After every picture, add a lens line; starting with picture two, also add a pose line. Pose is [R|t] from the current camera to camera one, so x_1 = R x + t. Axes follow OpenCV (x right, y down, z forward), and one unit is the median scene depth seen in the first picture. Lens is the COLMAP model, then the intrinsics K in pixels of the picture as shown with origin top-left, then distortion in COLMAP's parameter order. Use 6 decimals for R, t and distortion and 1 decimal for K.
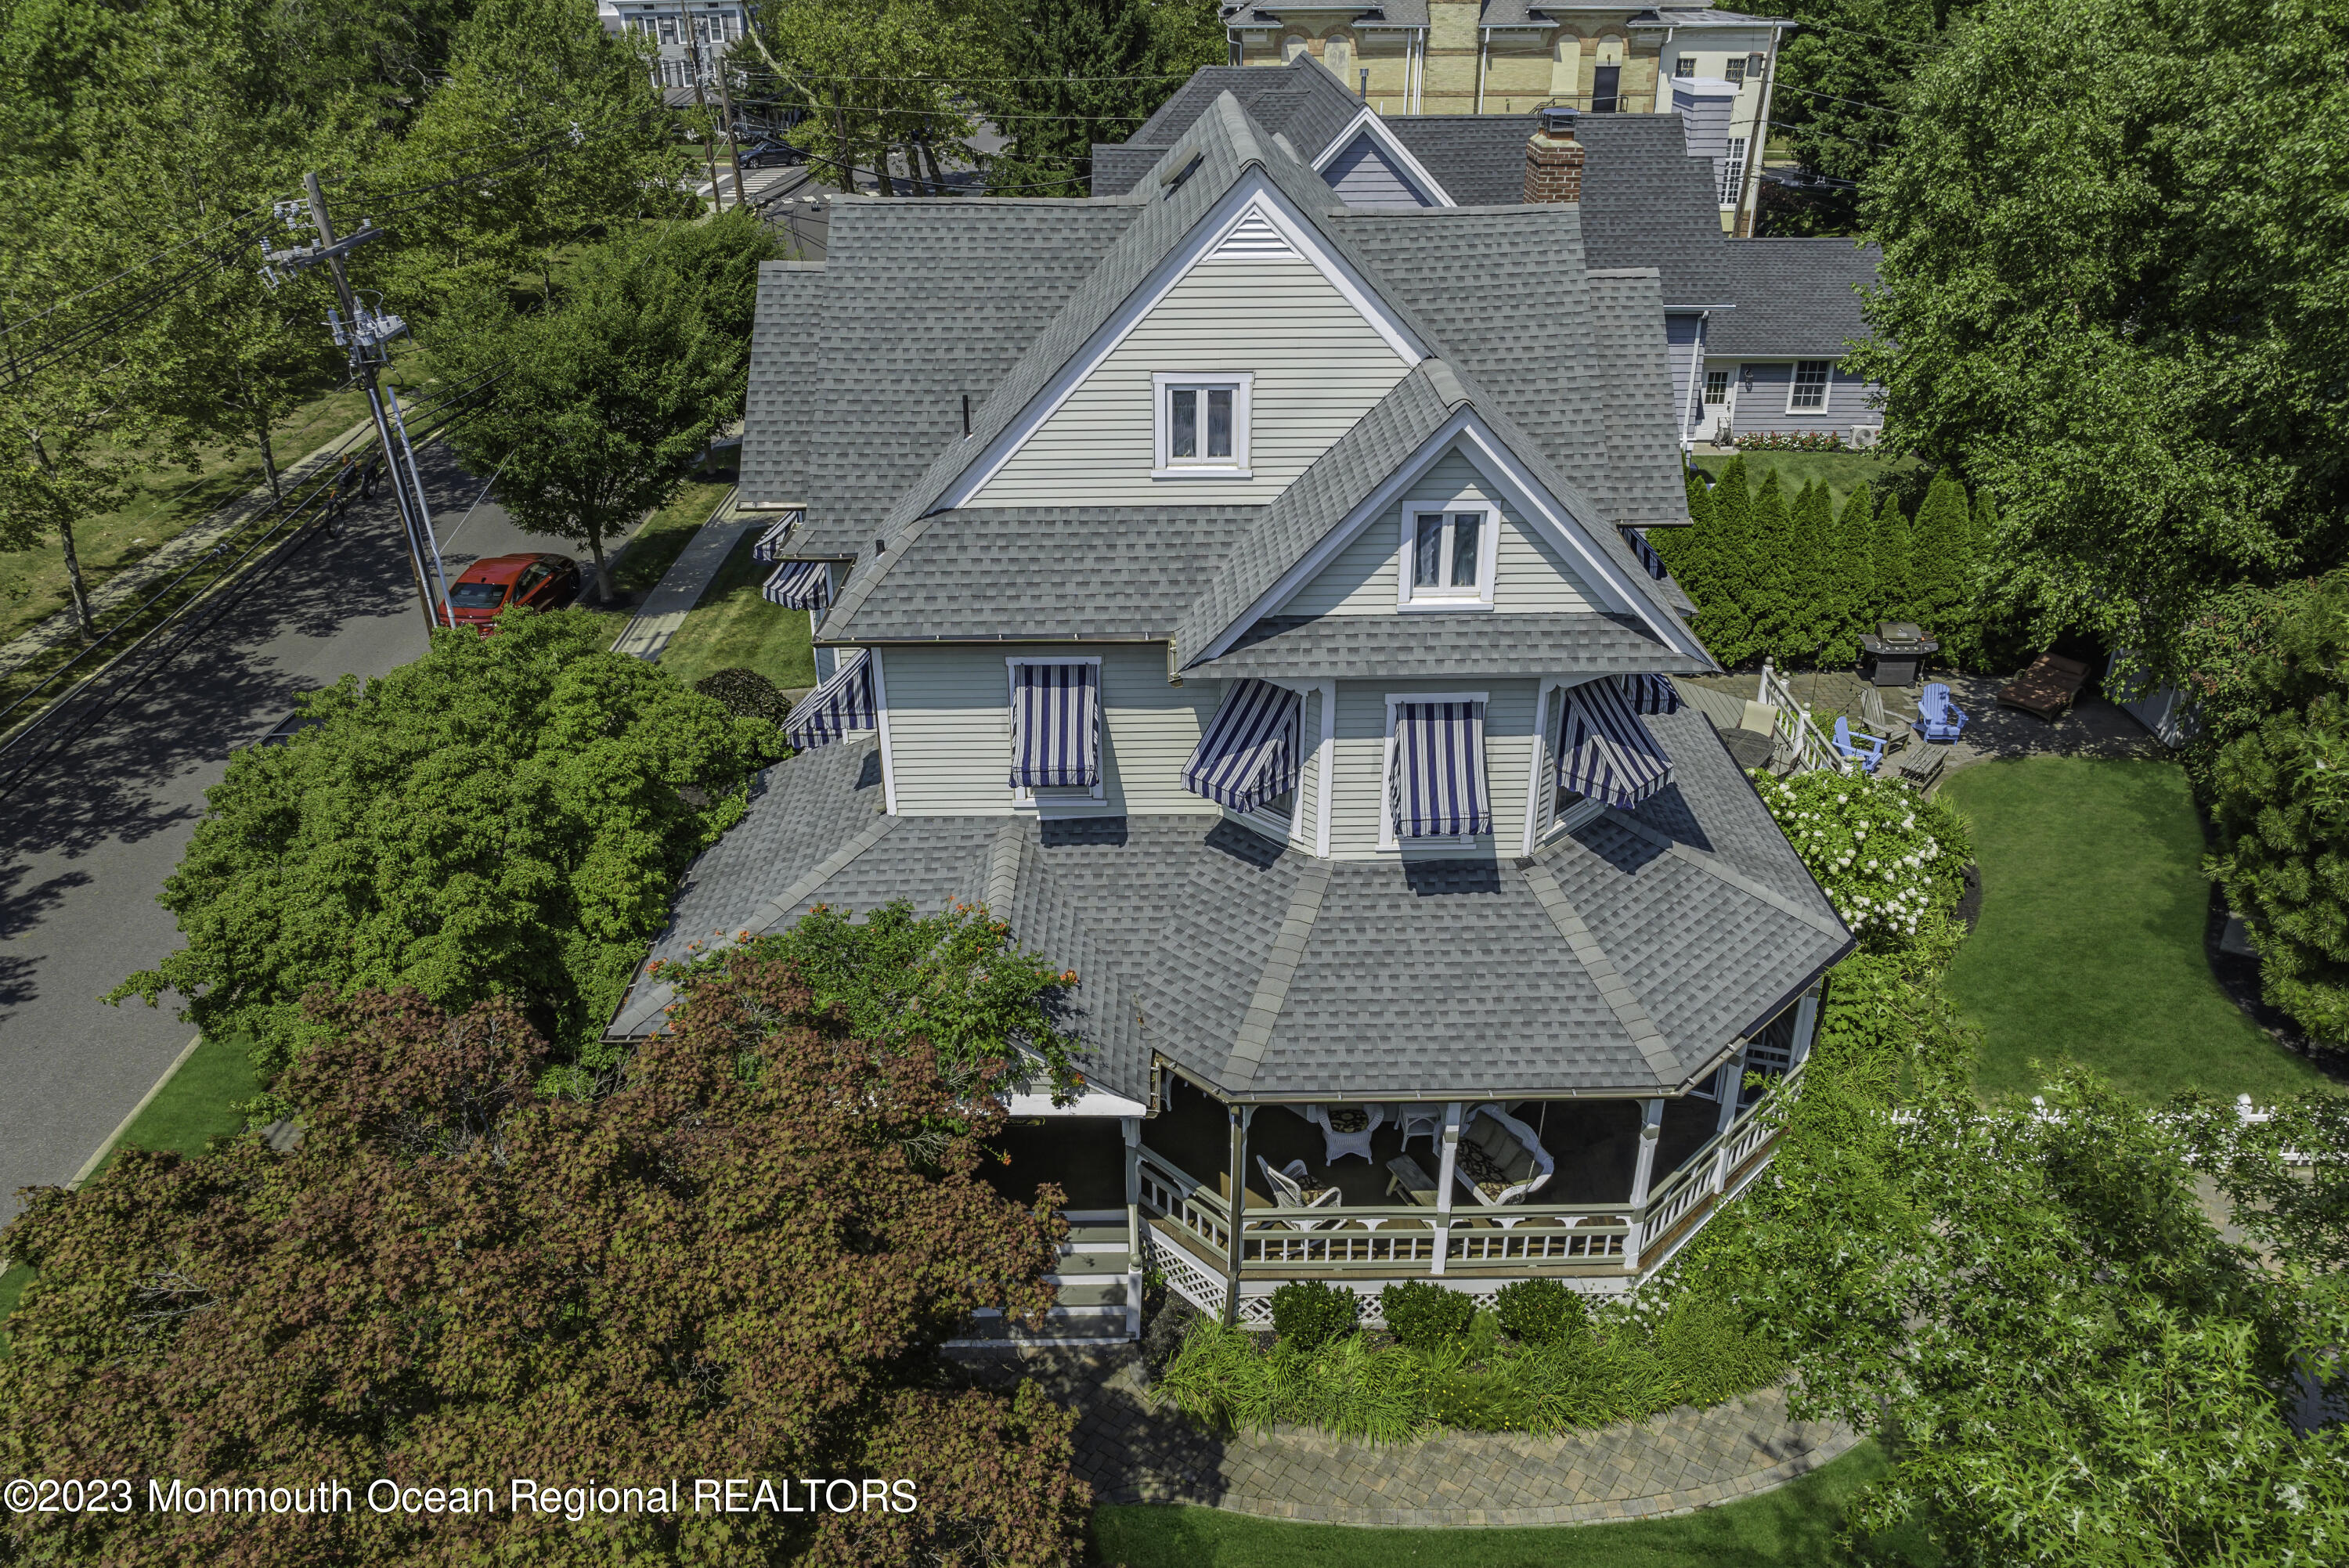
lens RADIAL K [[1664.9, 0, 1174.5], [0, 1664.9, 784.0], [0, 0, 1]] dist [-0.045552, -0.005023]
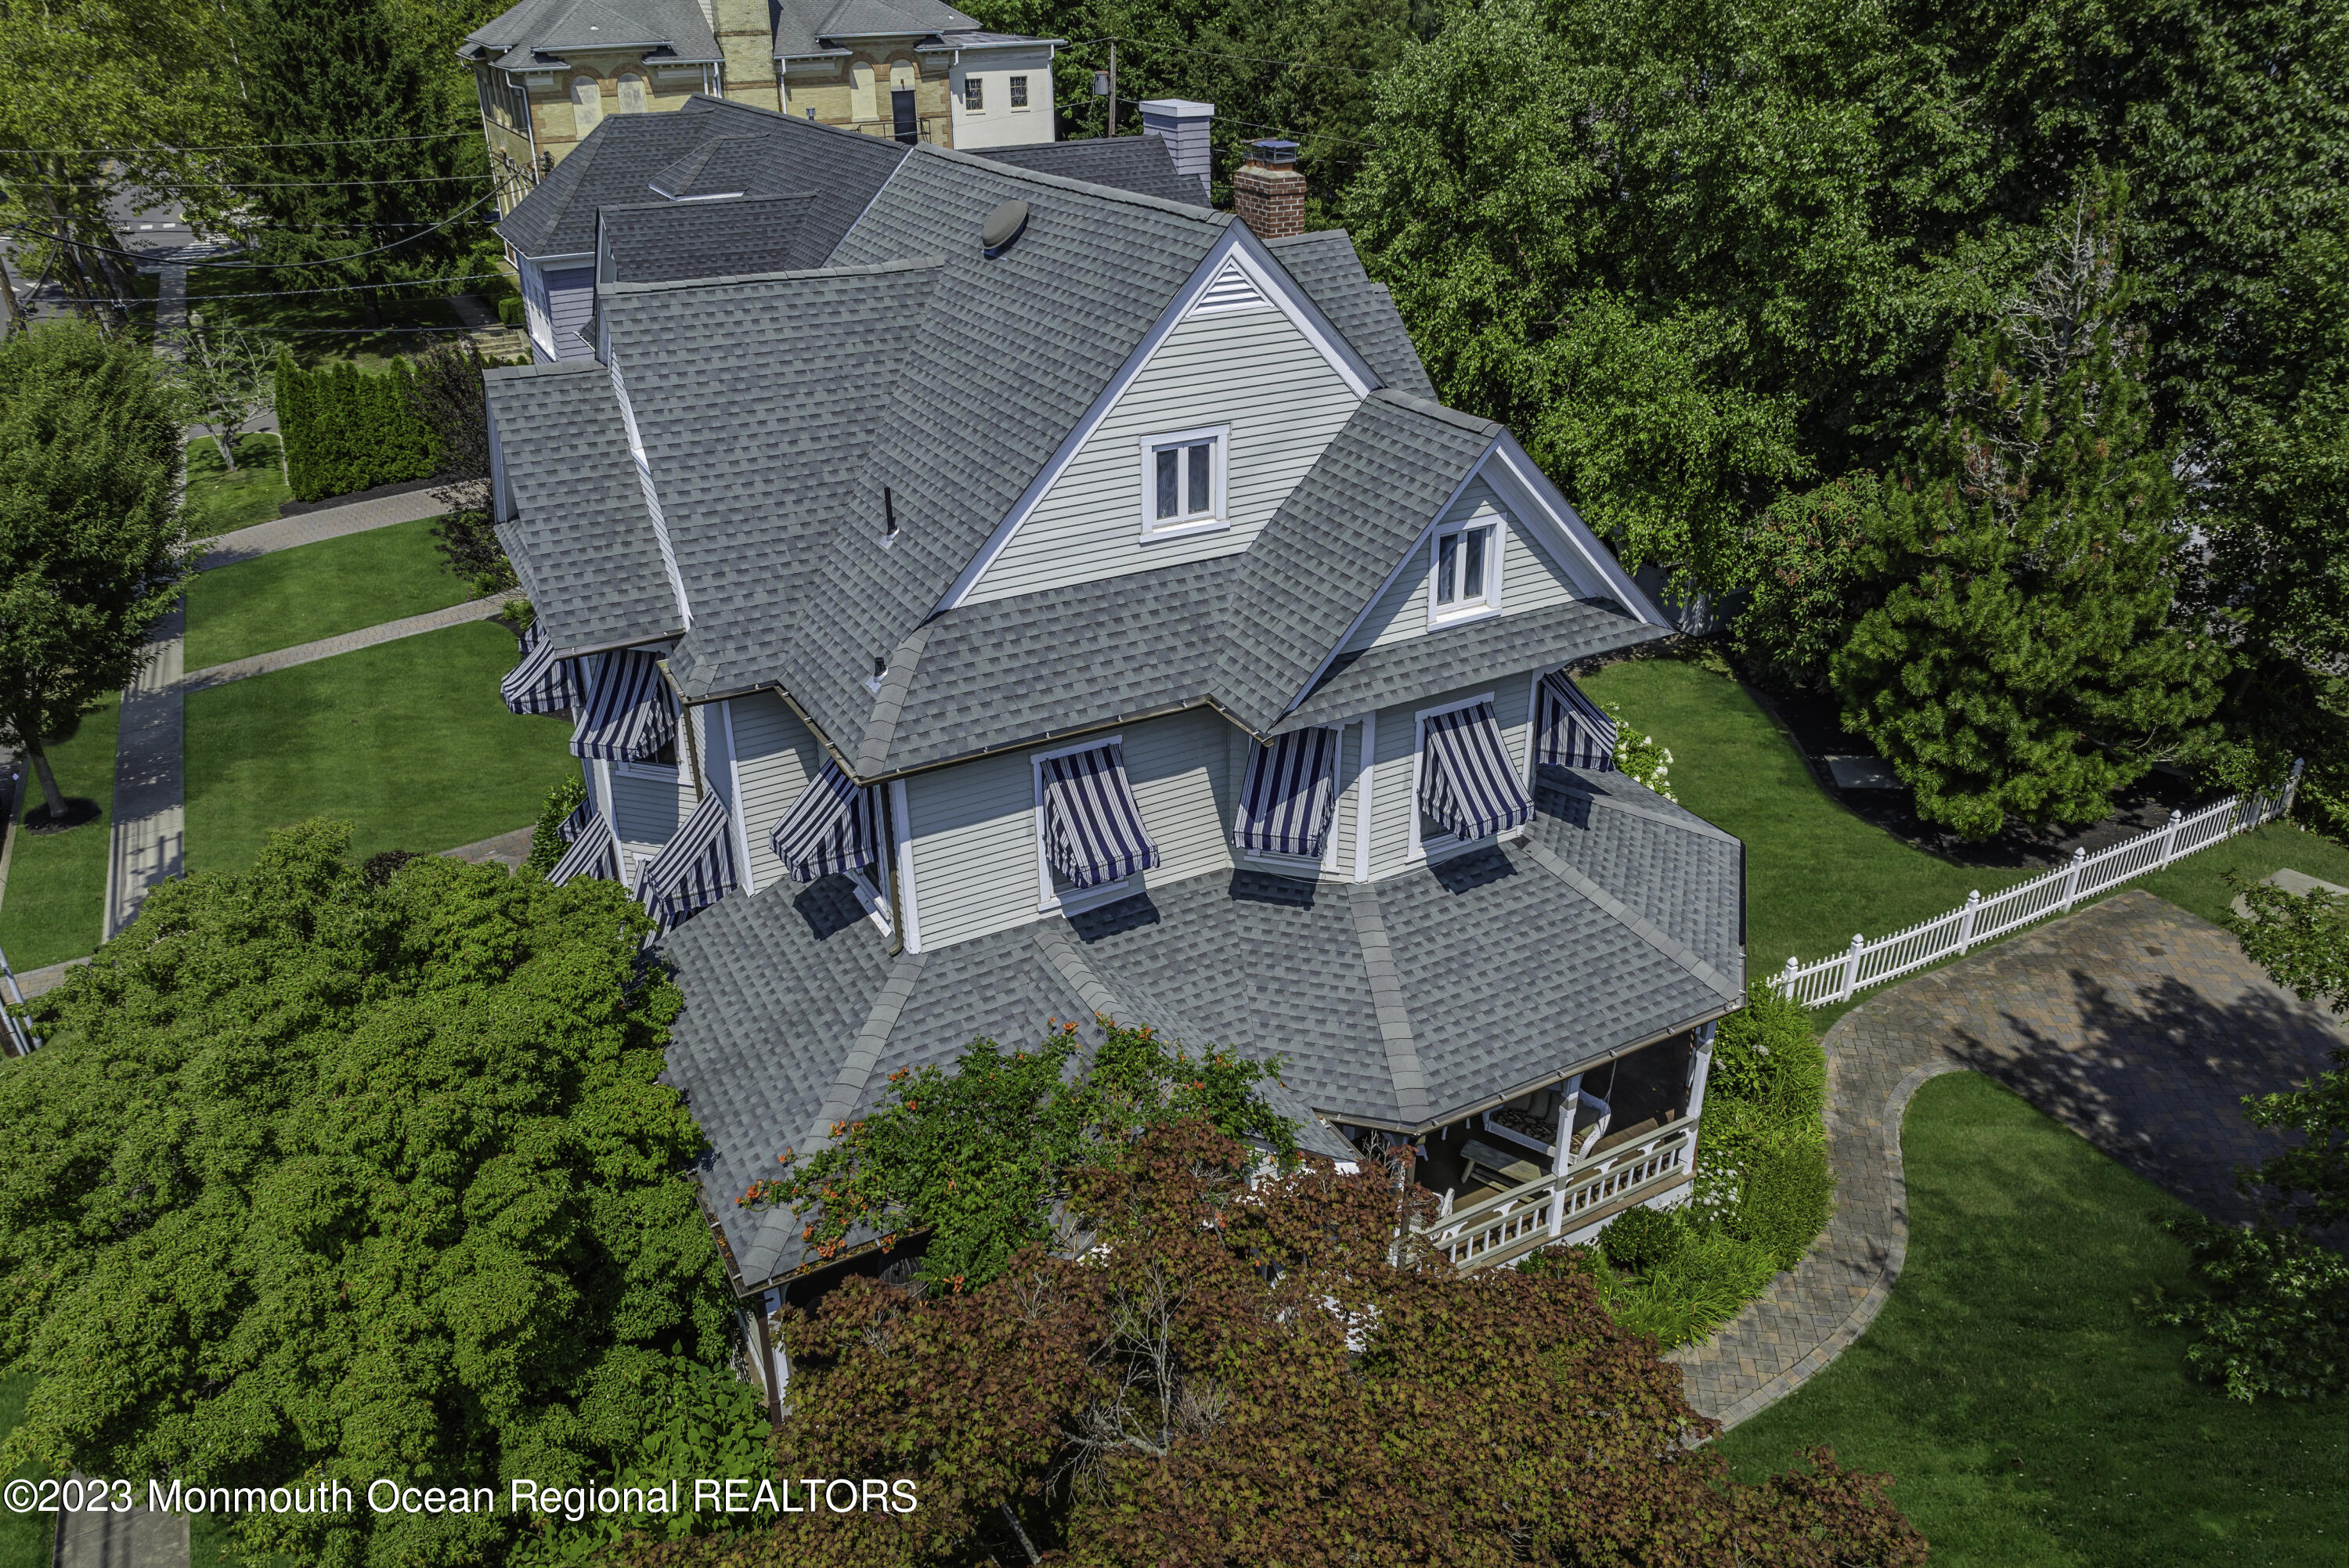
lens RADIAL K [[1664.9, 0, 1174.5], [0, 1664.9, 784.0], [0, 0, 1]] dist [-0.045552, -0.005023]
pose [[0.880333, -0.215495, 0.422583, -0.439070], [0.220105, 0.974715, 0.038527, -0.080725], [-0.420200, 0.059096, 0.905505, 0.120975]]
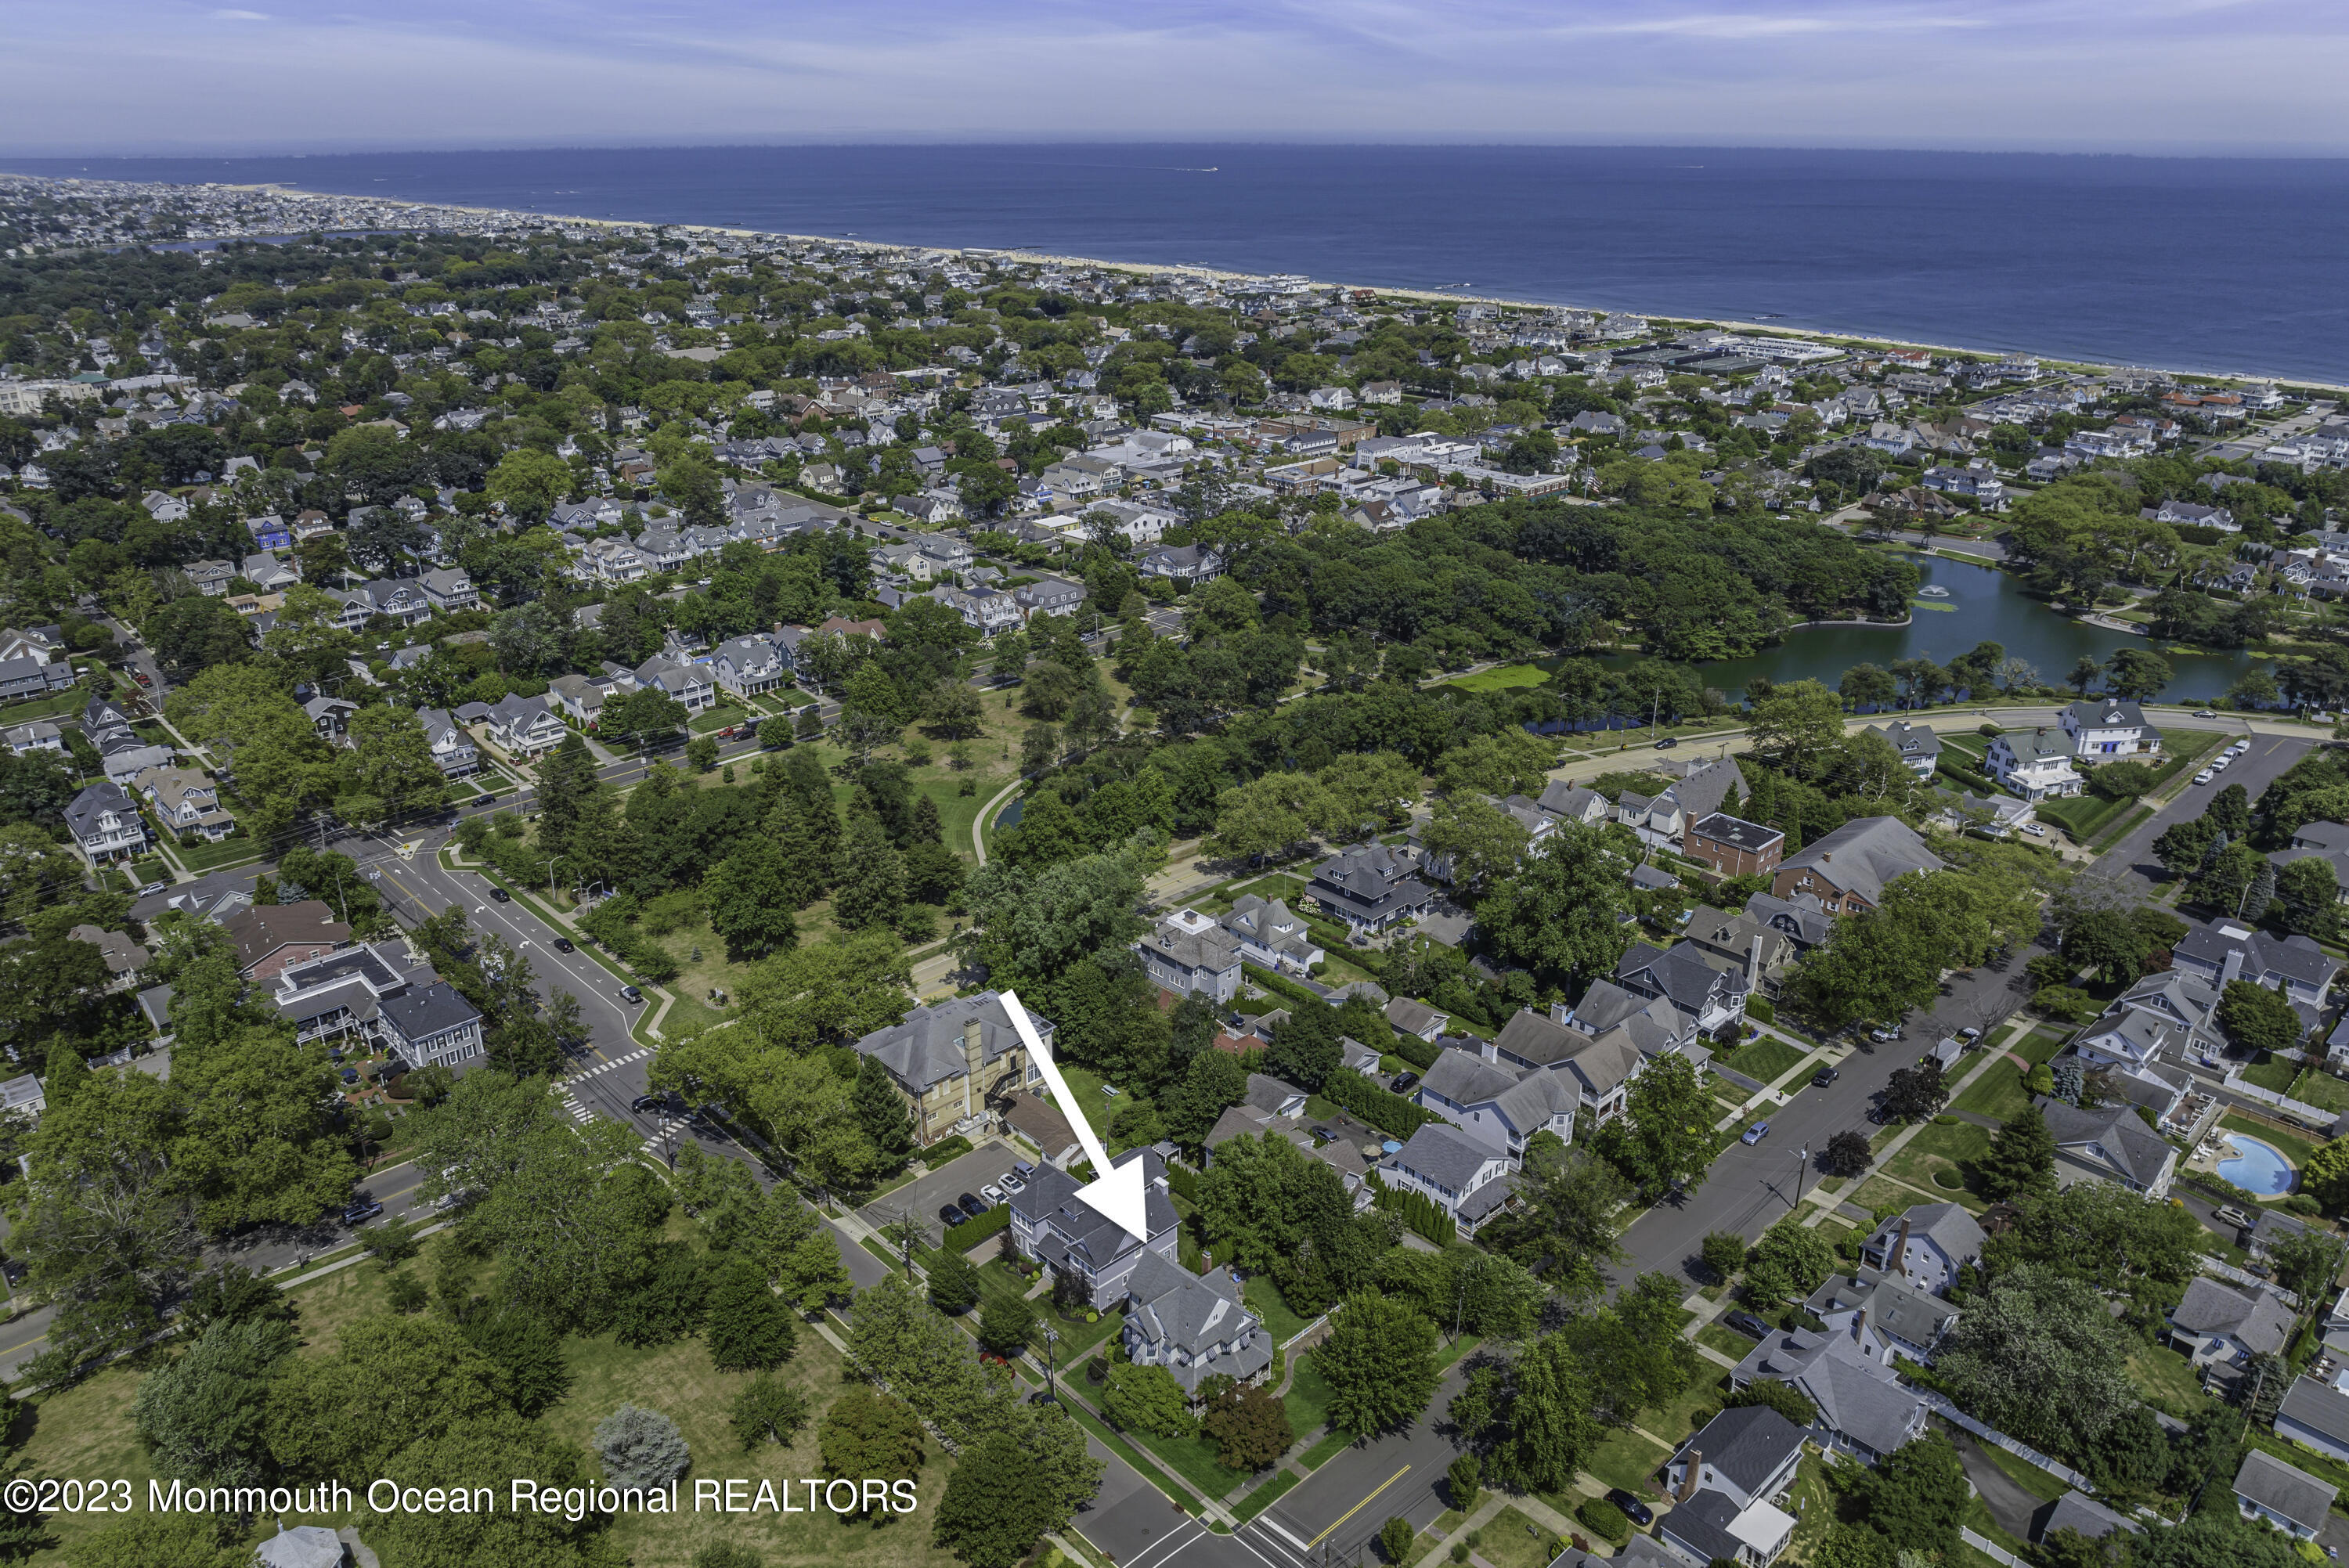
lens RADIAL K [[1664.9, 0, 1174.5], [0, 1664.9, 784.0], [0, 0, 1]] dist [-0.045552, -0.005023]
pose [[0.727059, -0.245945, 0.641012, -5.860313], [0.307045, 0.951546, 0.016830, -3.571085], [-0.614092, 0.184583, 0.767346, -7.233117]]
